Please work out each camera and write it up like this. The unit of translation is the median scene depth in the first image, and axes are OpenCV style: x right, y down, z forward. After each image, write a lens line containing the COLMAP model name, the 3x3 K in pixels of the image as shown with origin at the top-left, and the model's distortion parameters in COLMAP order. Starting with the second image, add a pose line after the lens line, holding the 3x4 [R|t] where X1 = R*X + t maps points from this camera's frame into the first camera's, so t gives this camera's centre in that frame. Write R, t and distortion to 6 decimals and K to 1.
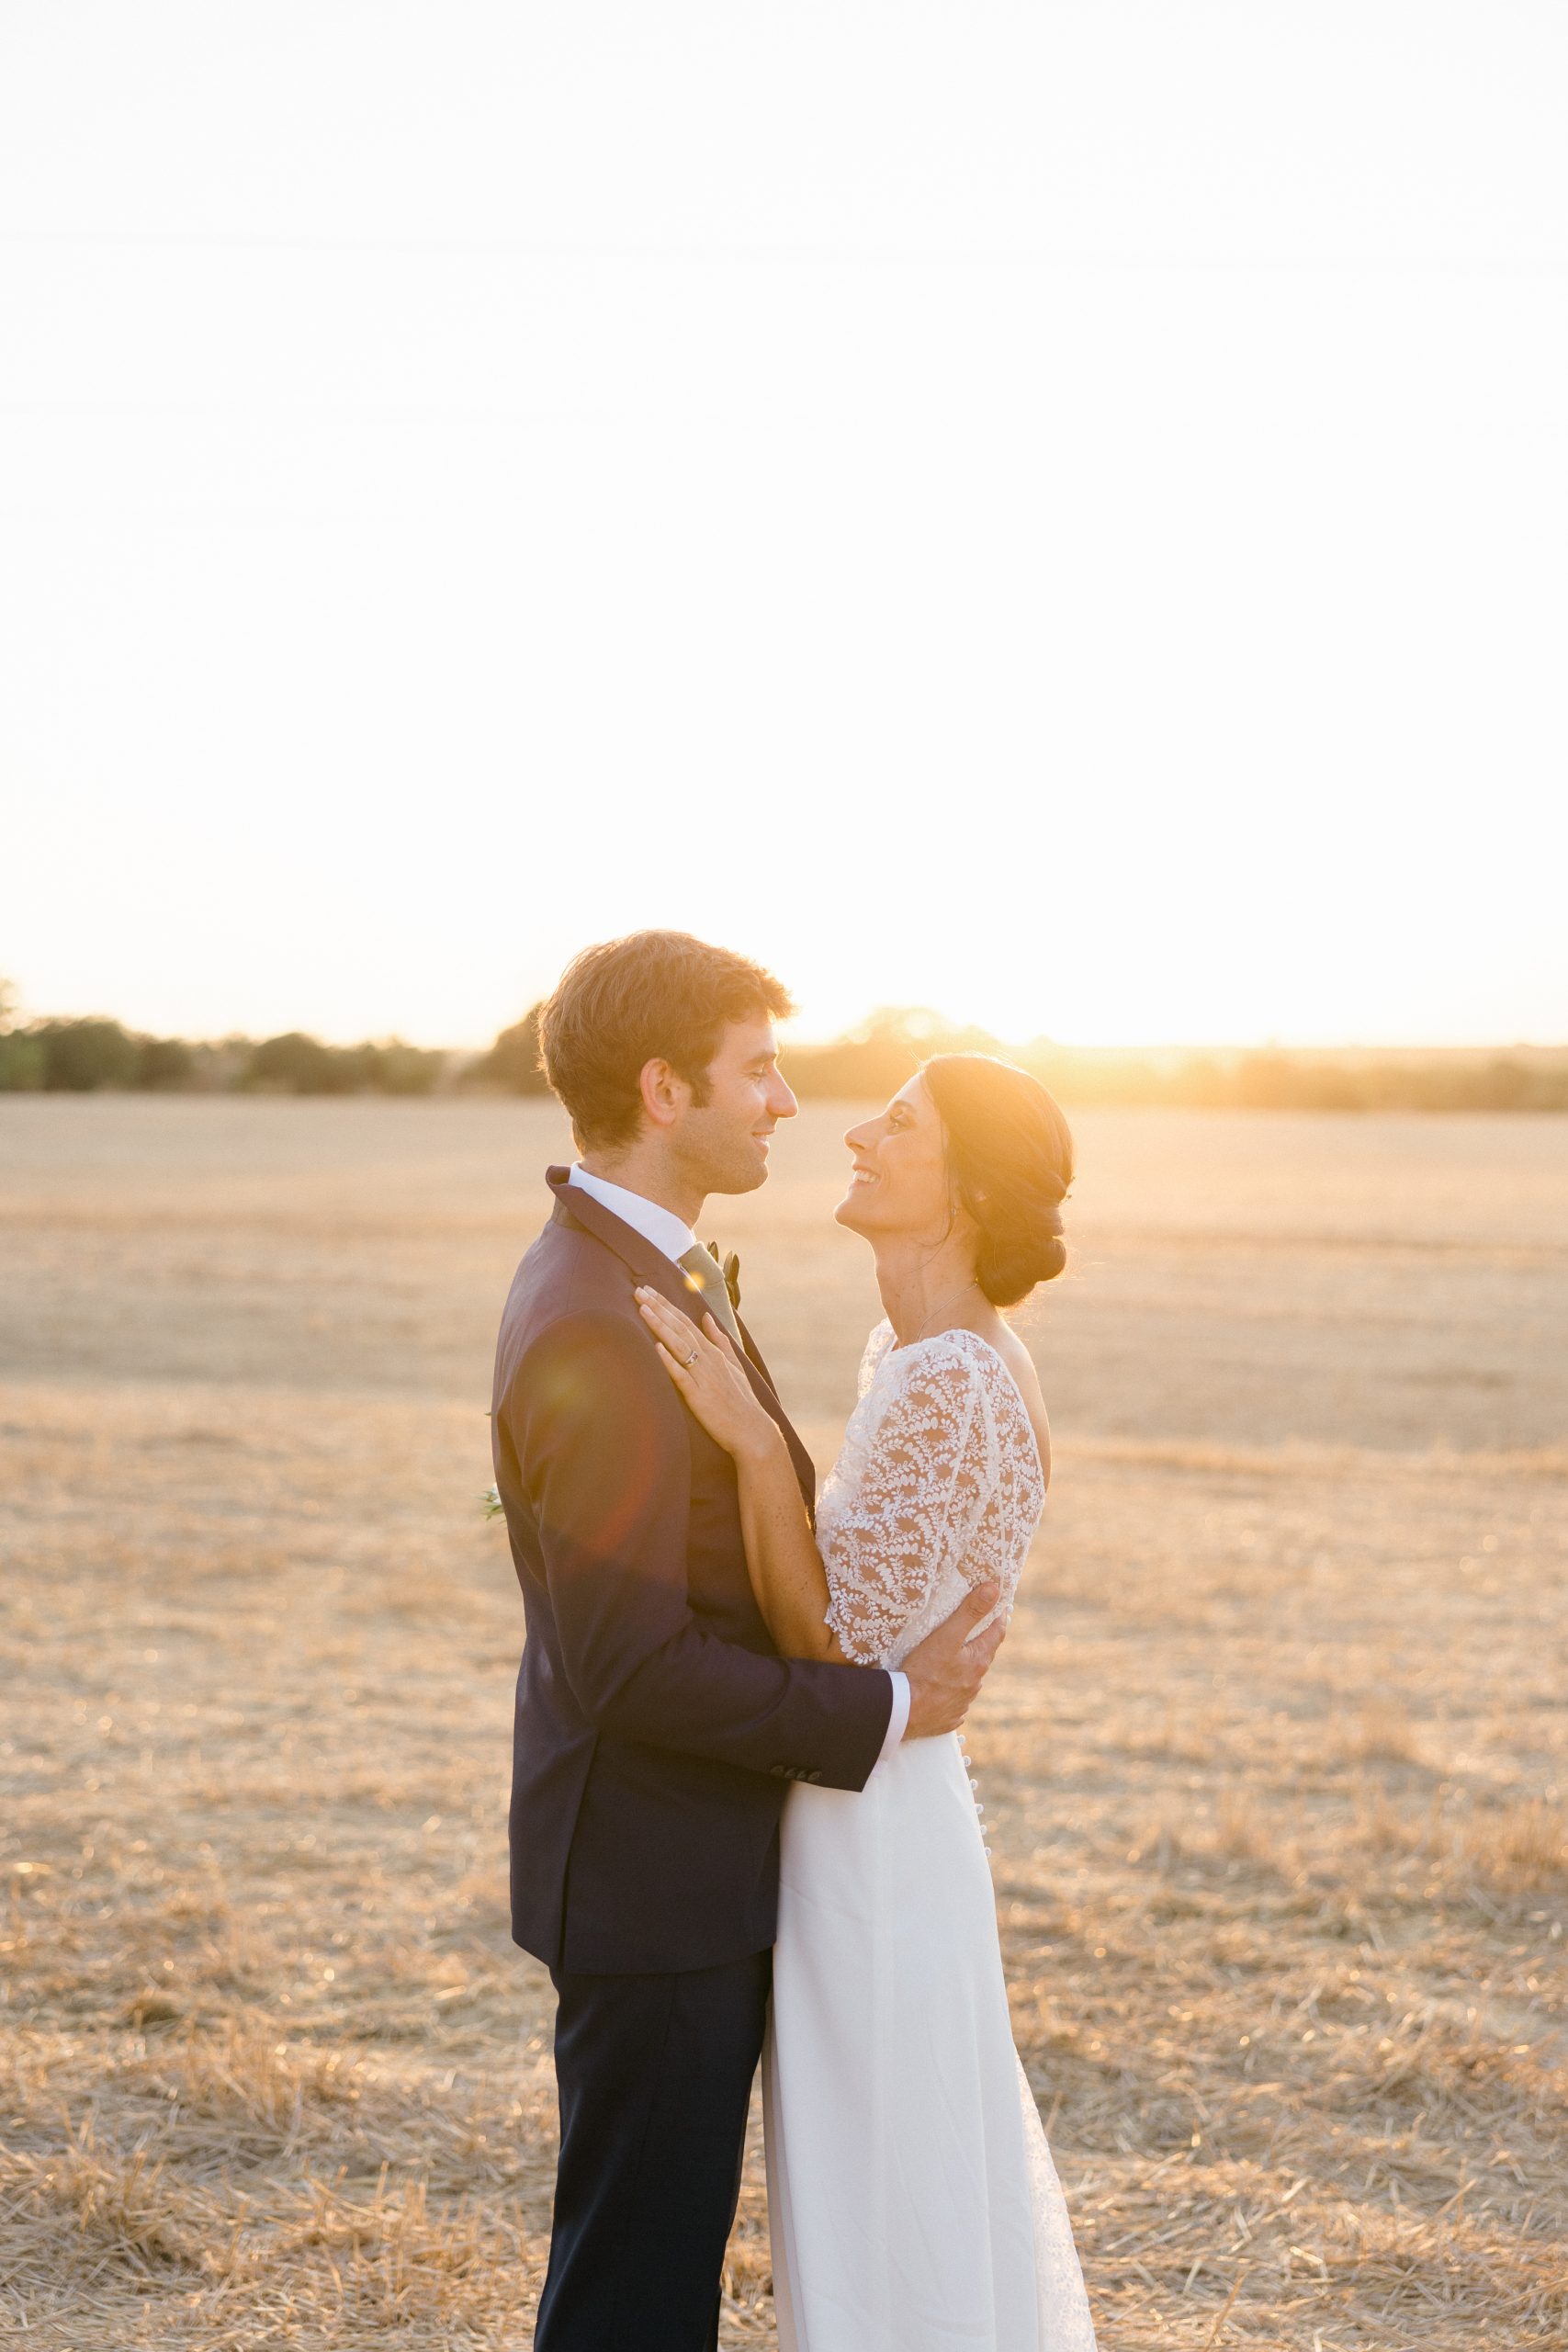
lens RADIAL K [[3148.3, 0, 886.0], [0, 3148.3, 1099.9], [0, 0, 1]] dist [0.021441, 0.000000]
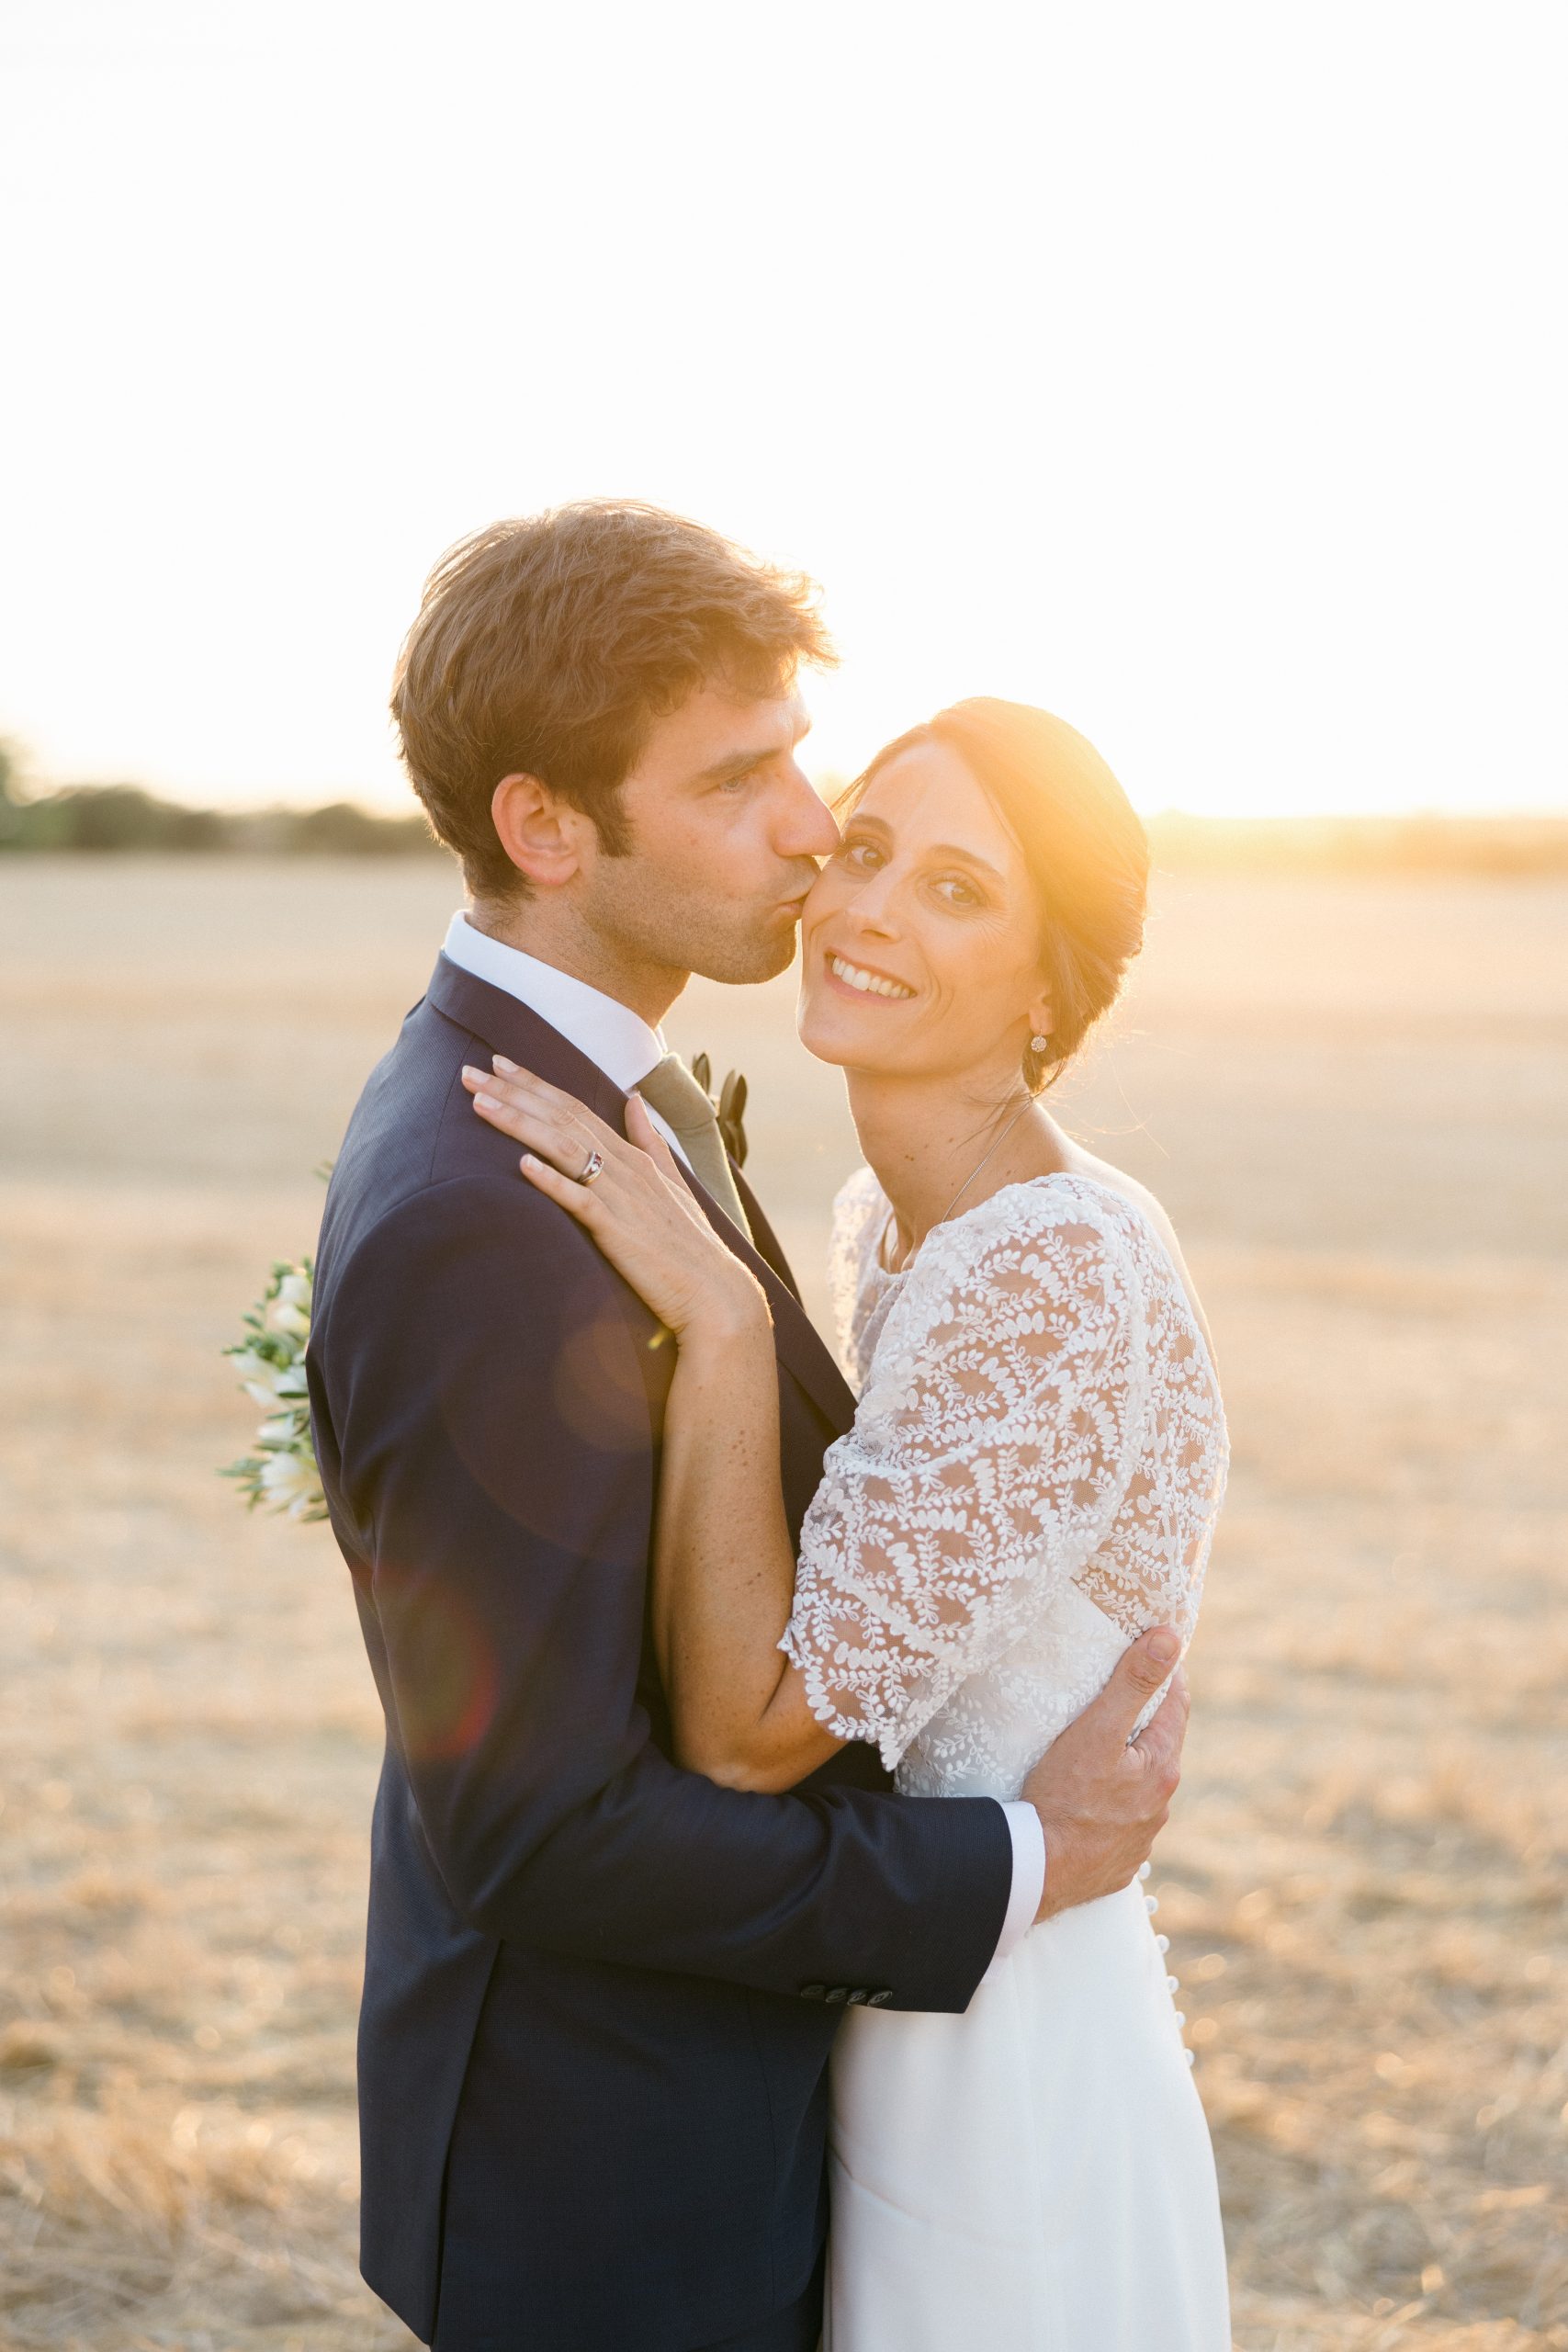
lens RADIAL K [[3443.9, 0, 858.9], [0, 3443.9, 1129.8], [0, 0, 1]] dist [-0.004239, 0.000000]
pose [[0.999220, 0.001246, -0.039464, -0.001531], [0.001732, 0.997158, 0.075325, 0.005682], [0.039446, -0.075335, 0.996378, 0.171714]]
